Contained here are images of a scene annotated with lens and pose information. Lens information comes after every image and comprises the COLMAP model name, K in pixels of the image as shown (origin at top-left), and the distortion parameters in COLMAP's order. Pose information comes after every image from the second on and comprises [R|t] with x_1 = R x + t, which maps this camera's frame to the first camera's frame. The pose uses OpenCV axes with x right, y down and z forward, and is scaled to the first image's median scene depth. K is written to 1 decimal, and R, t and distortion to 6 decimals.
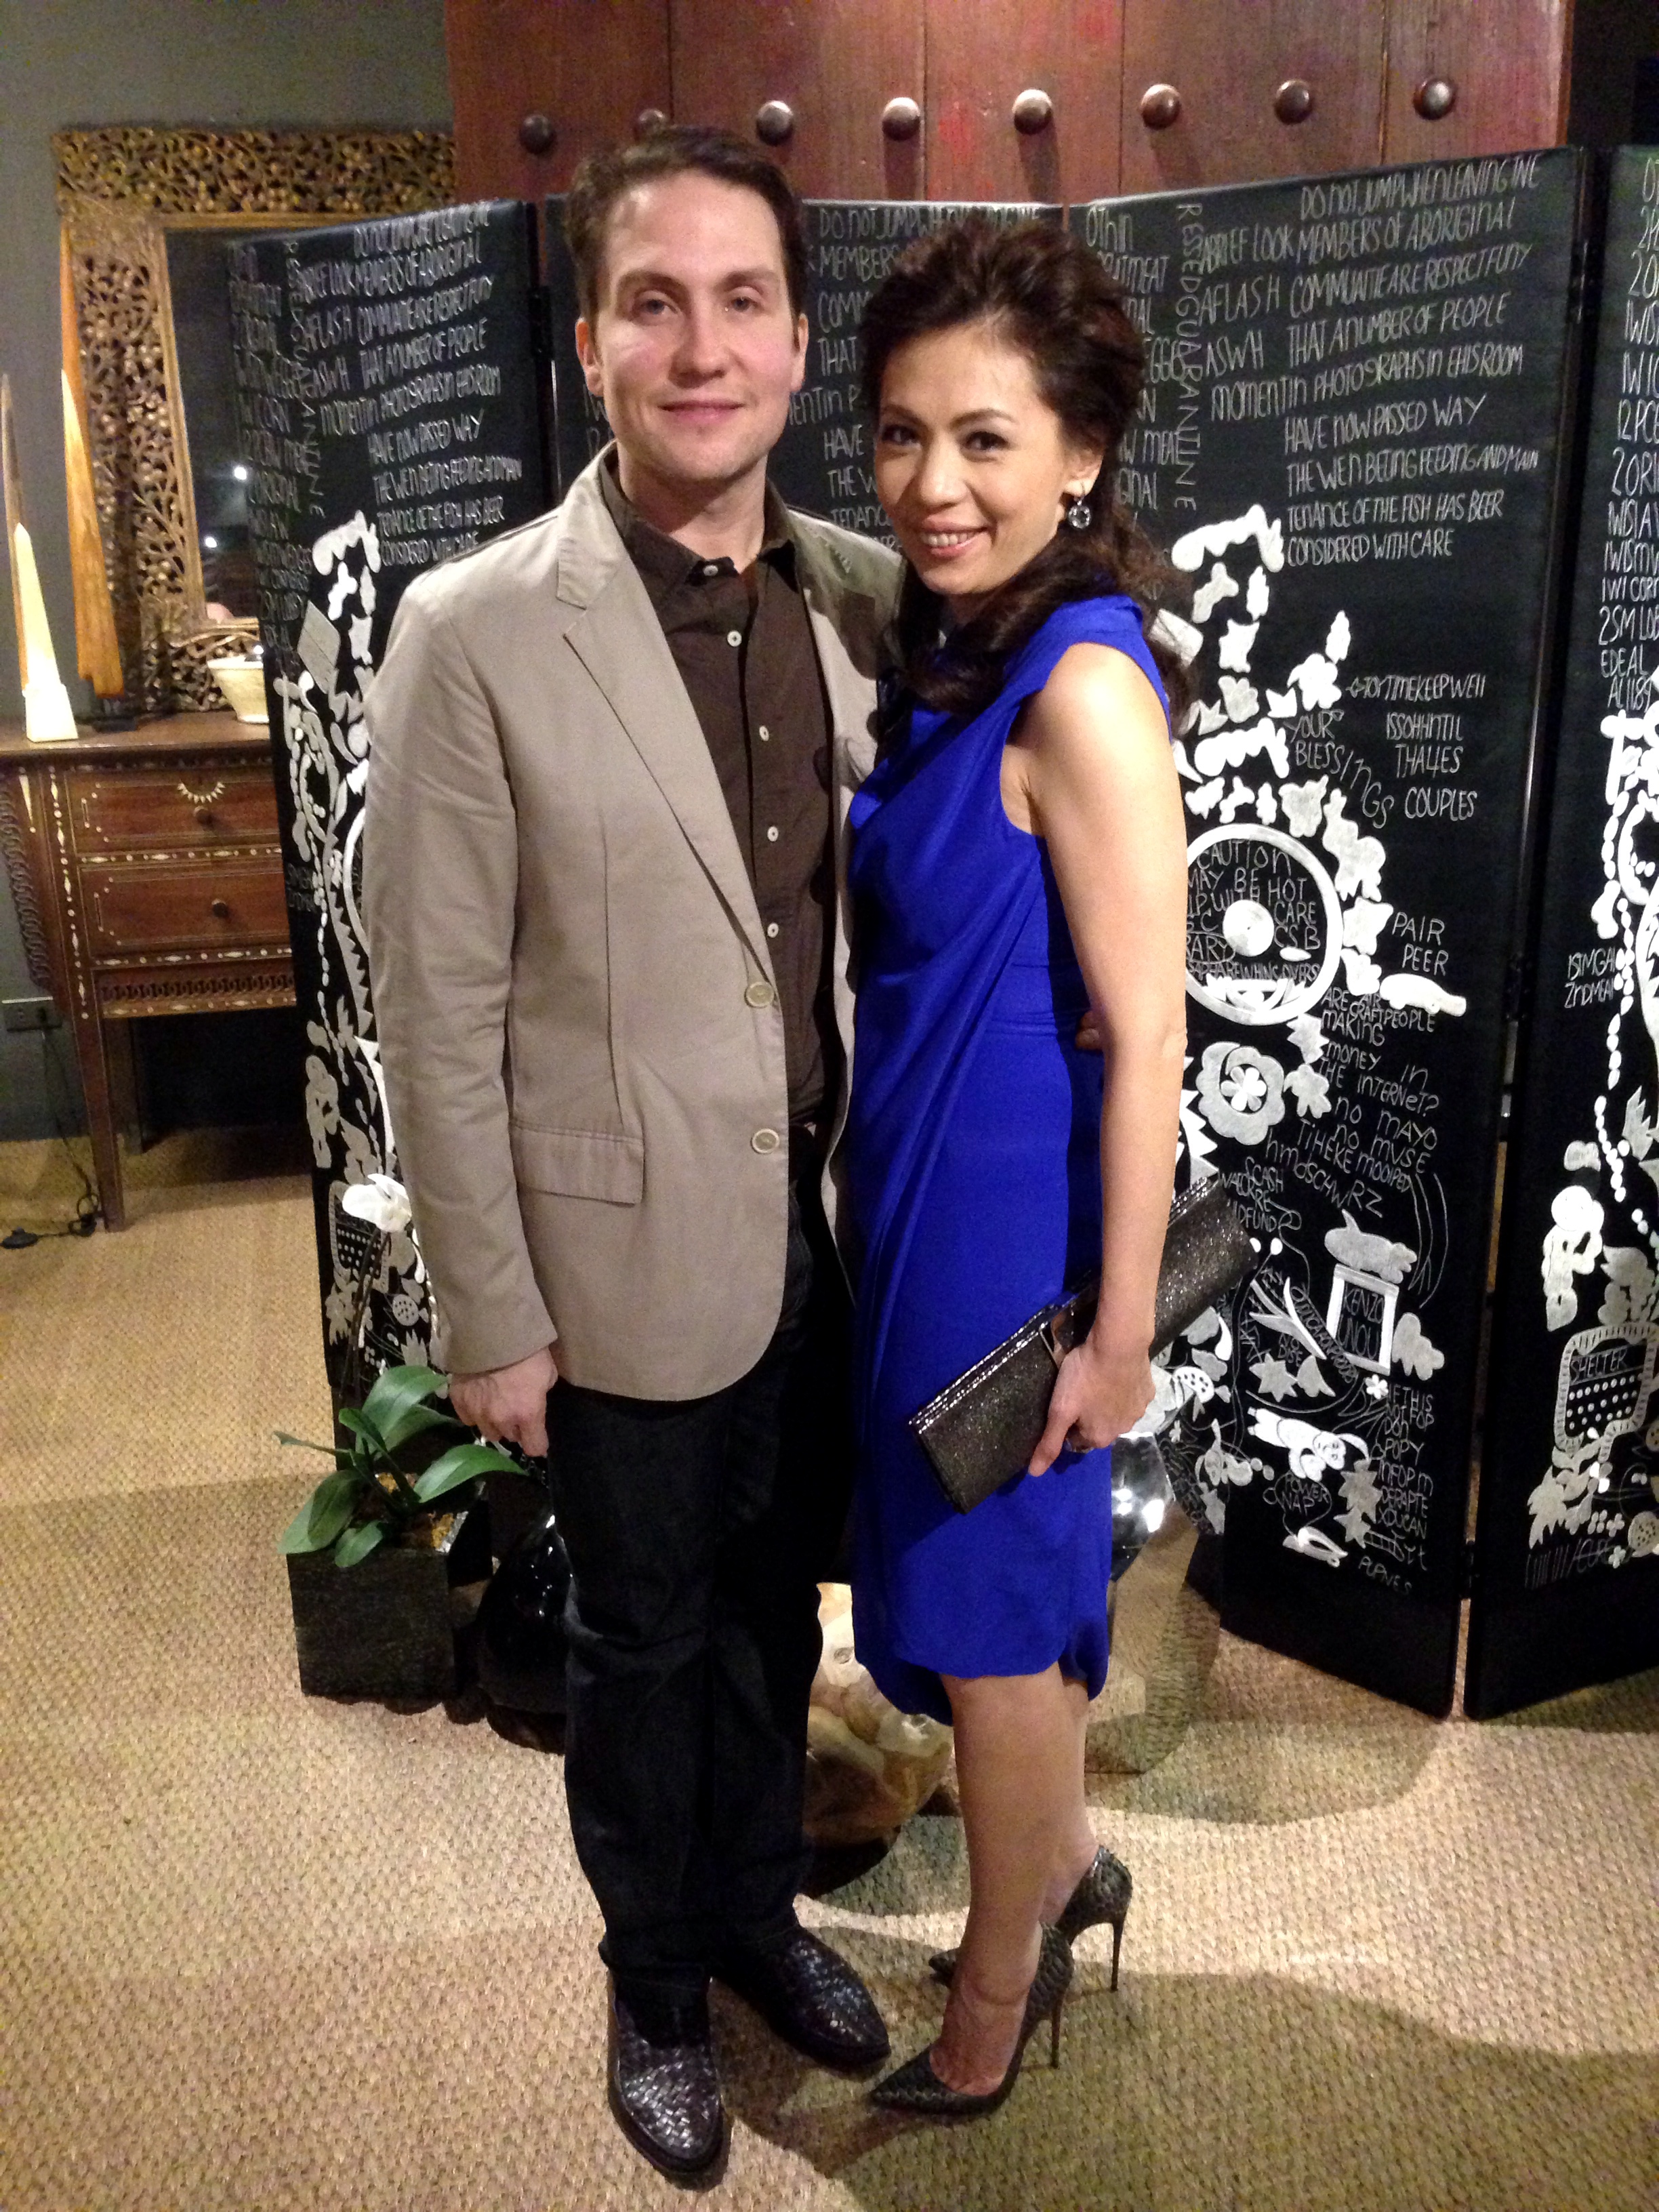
lens RADIAL K [[2081.2, 0, 835.8], [0, 2081.2, 1107.4], [0, 0, 1]] dist [-0.020125, 0.000000]
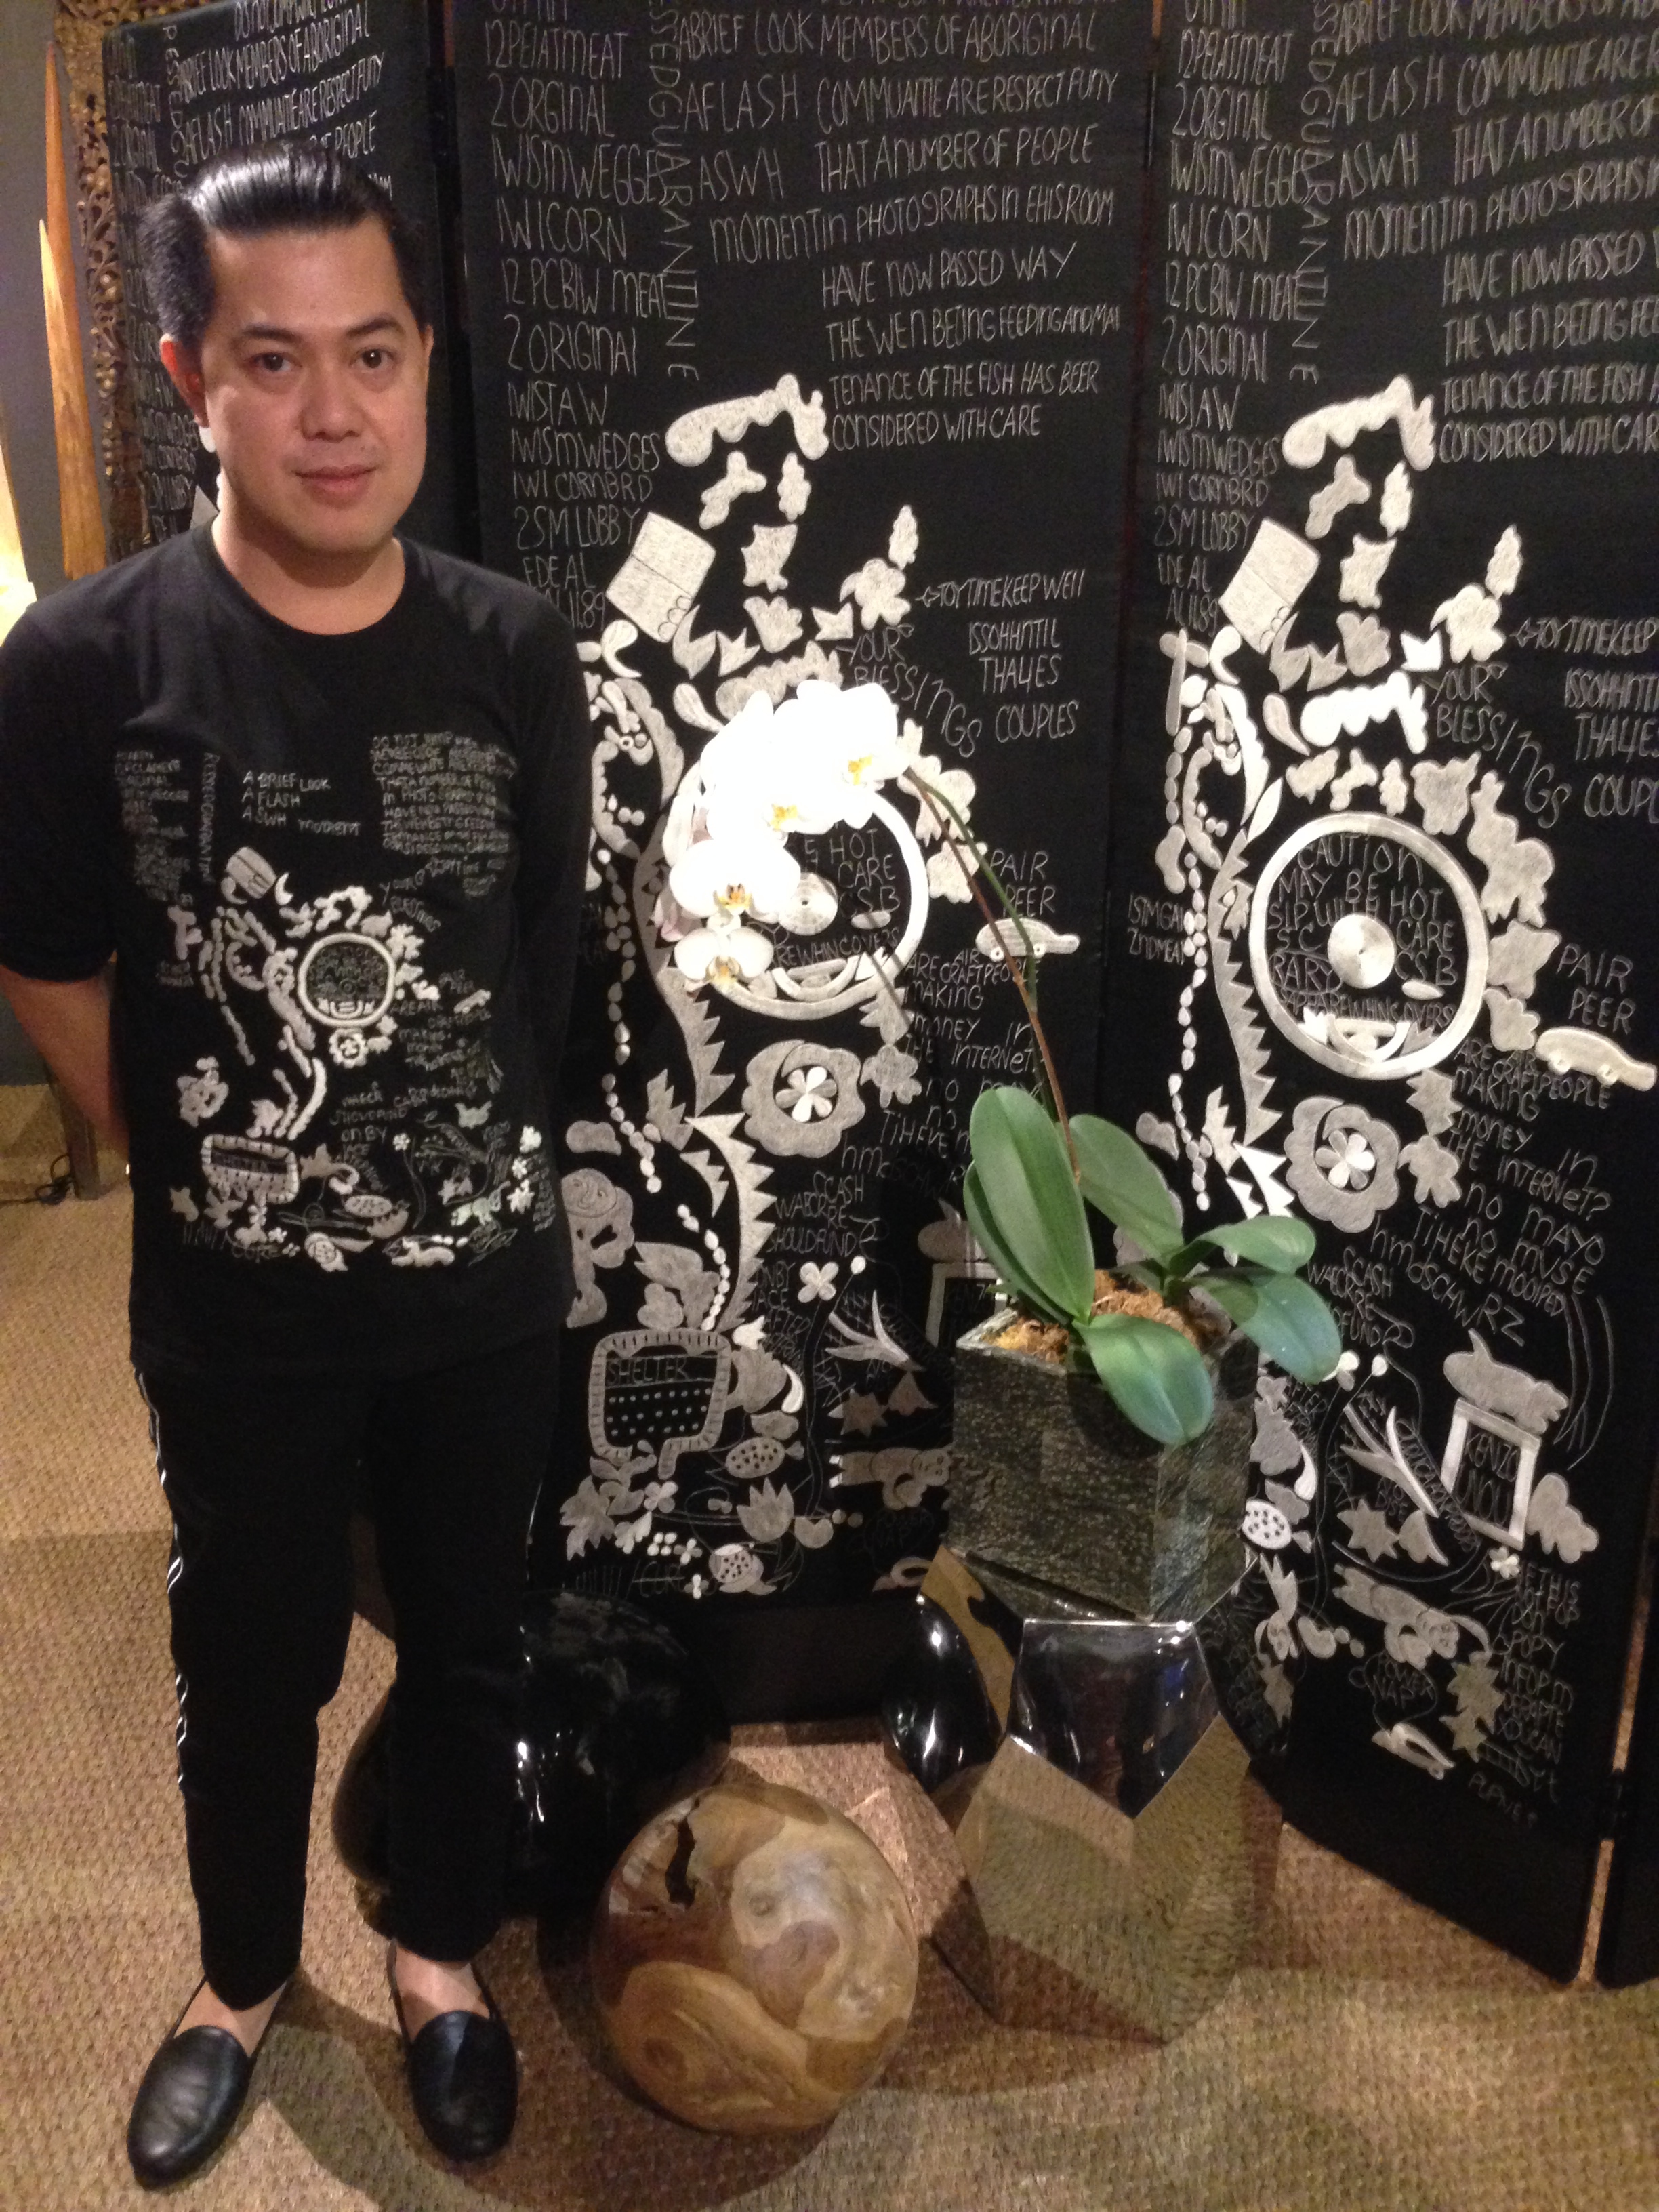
lens RADIAL K [[2081.2, 0, 818.8], [0, 2081.2, 1104.2], [0, 0, 1]] dist [-0.020125, 0.000000]
pose [[0.995936, 0.043382, -0.078927, 0.065457], [-0.040191, 0.998326, 0.041585, -0.054753], [0.080599, -0.038244, 0.996013, 0.238321]]
